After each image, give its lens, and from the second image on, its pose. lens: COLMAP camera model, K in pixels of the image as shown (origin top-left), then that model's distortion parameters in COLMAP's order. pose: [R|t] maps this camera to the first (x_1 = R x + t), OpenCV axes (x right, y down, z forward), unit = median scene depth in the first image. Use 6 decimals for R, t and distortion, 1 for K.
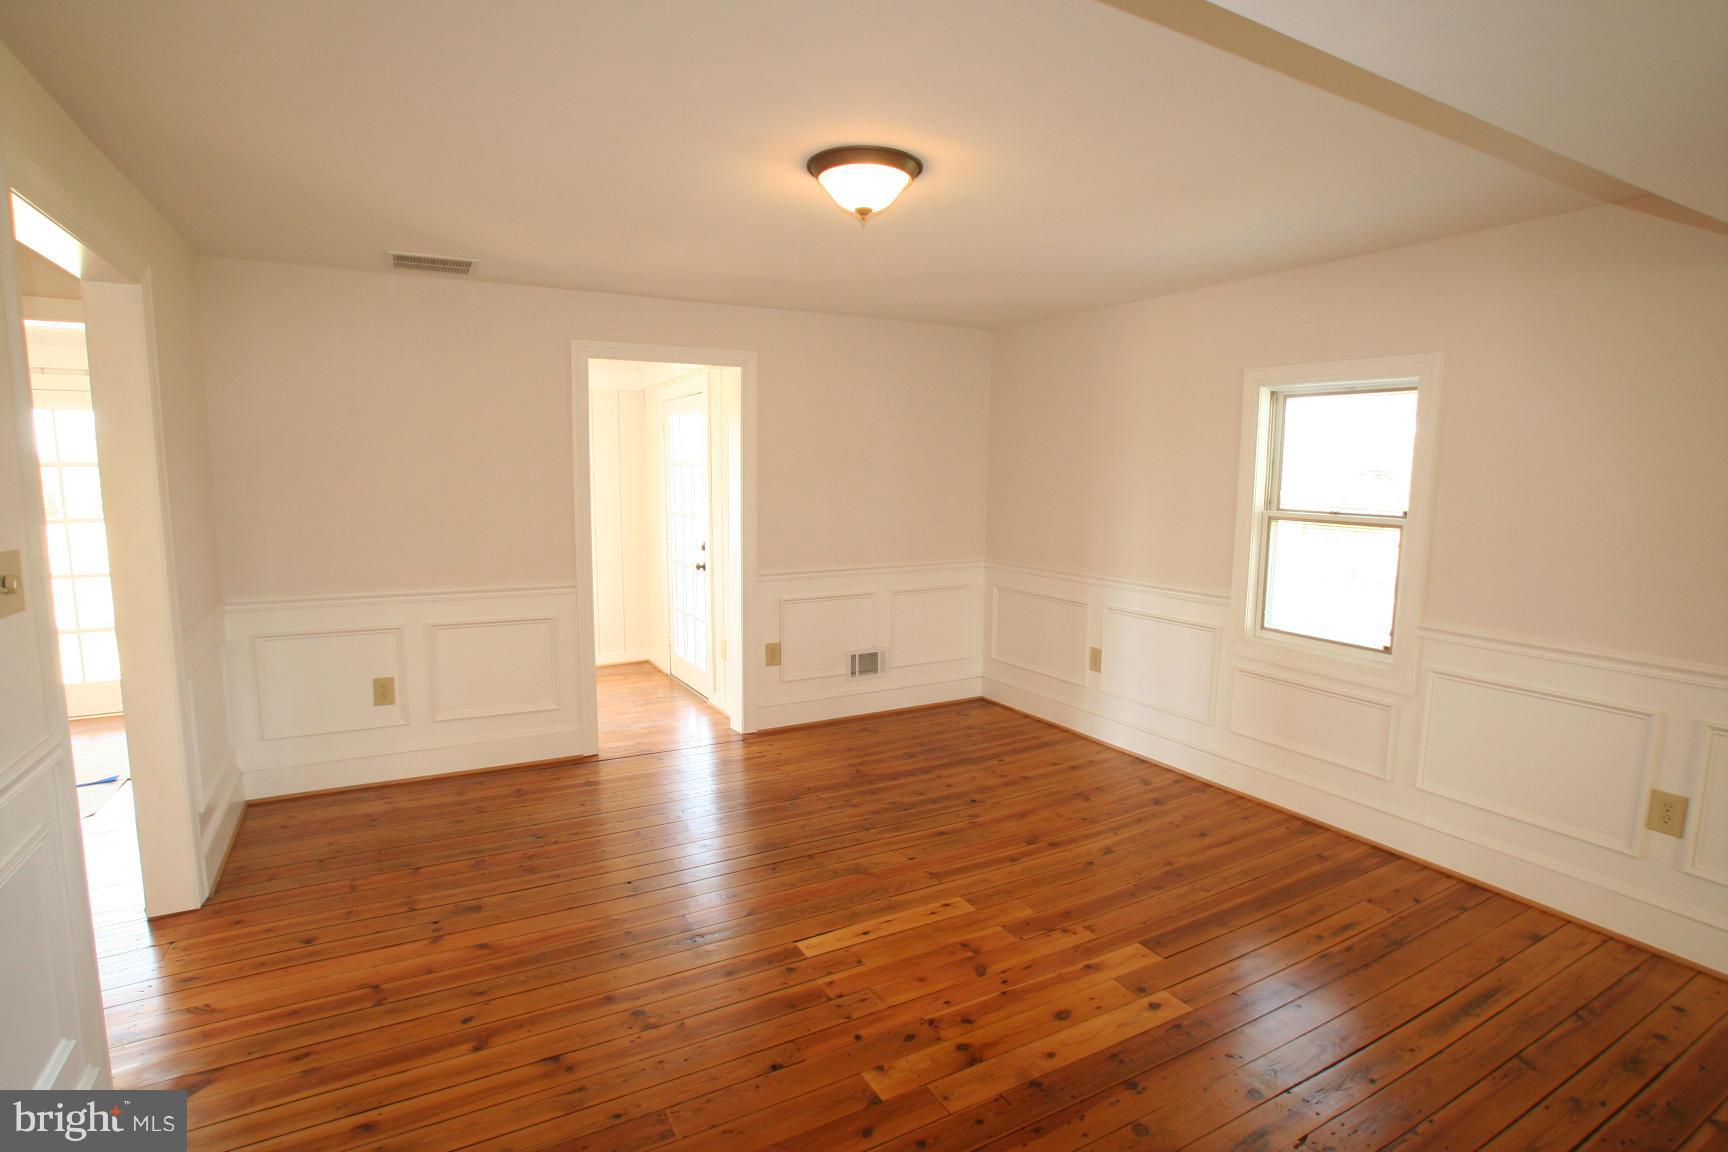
lens RADIAL K [[871.3, 0, 868.6], [0, 871.3, 577.3], [0, 0, 1]] dist [-0.083472, 0.043048]
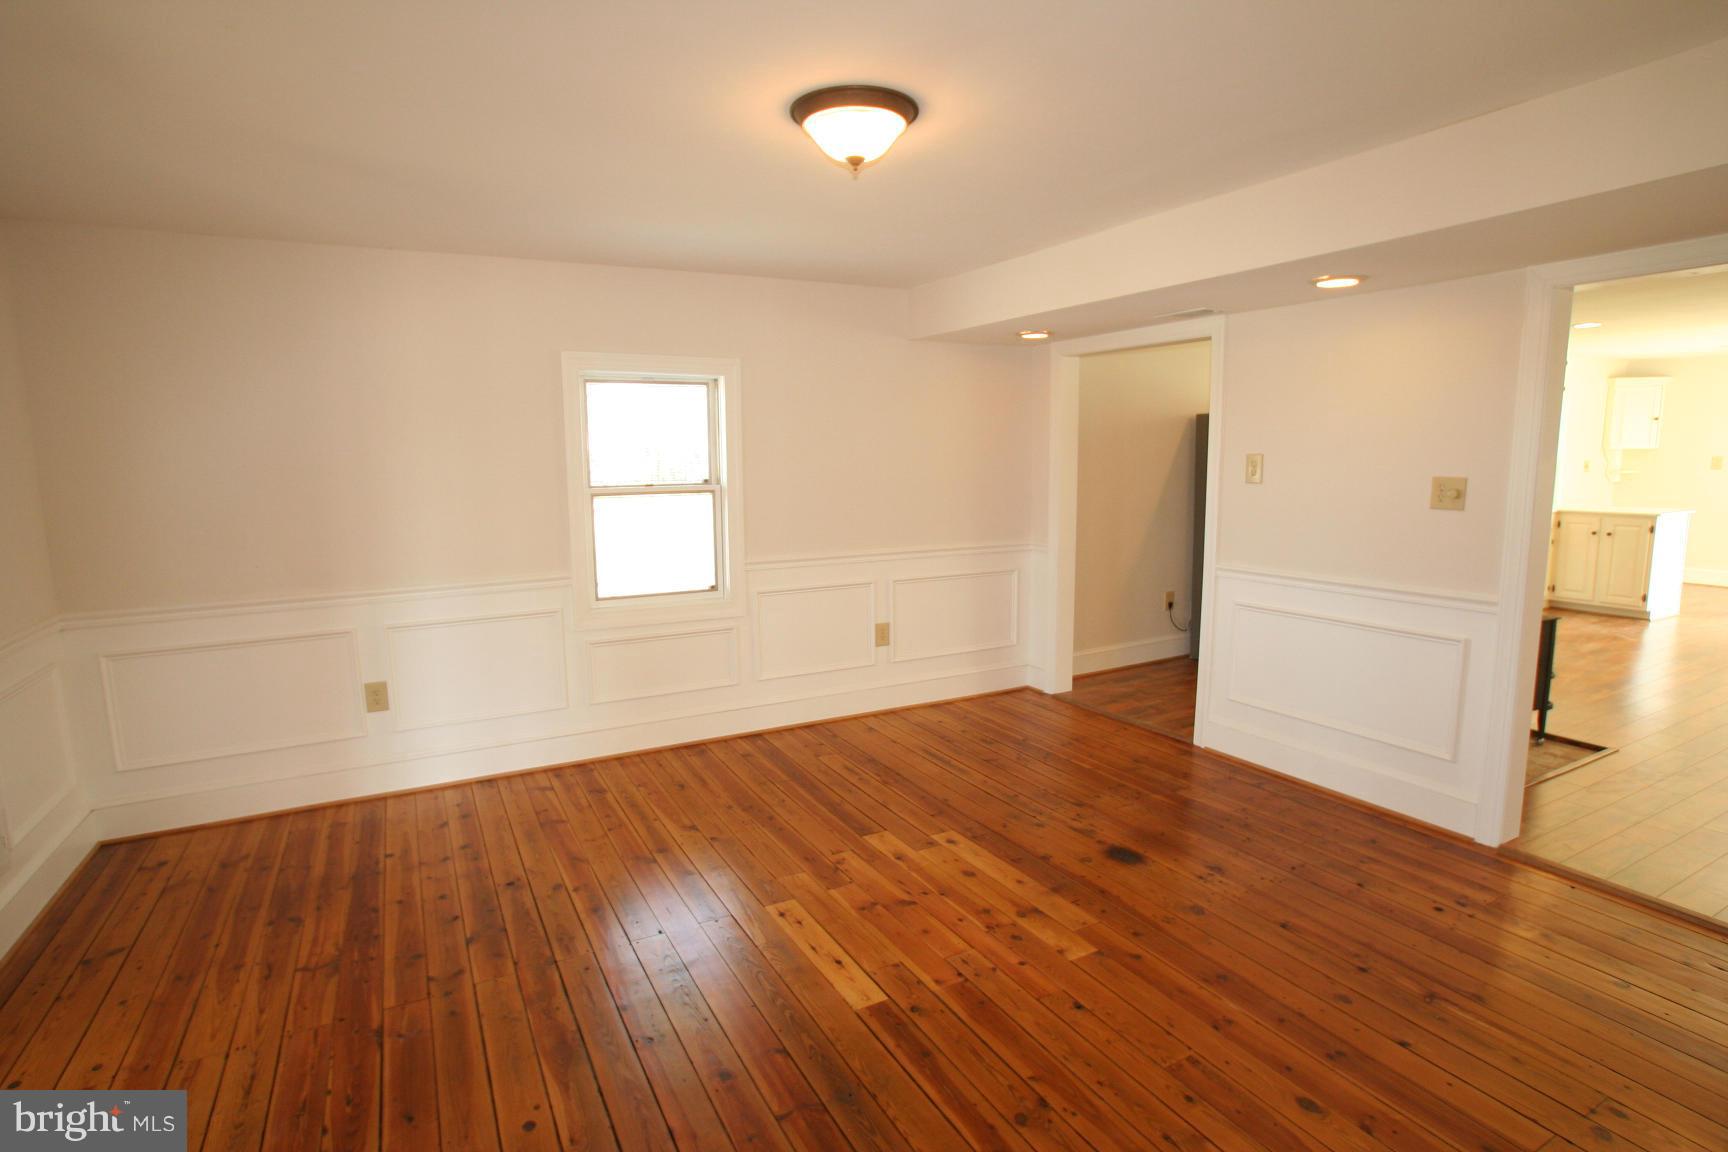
lens RADIAL K [[883.3, 0, 868.1], [0, 883.3, 579.0], [0, 0, 1]] dist [-0.079494, 0.046322]
pose [[0.016361, -0.150964, 0.988404, -0.663914], [0.136471, 0.979622, 0.147364, -0.087517], [-0.990509, 0.132478, 0.036630, 0.690174]]
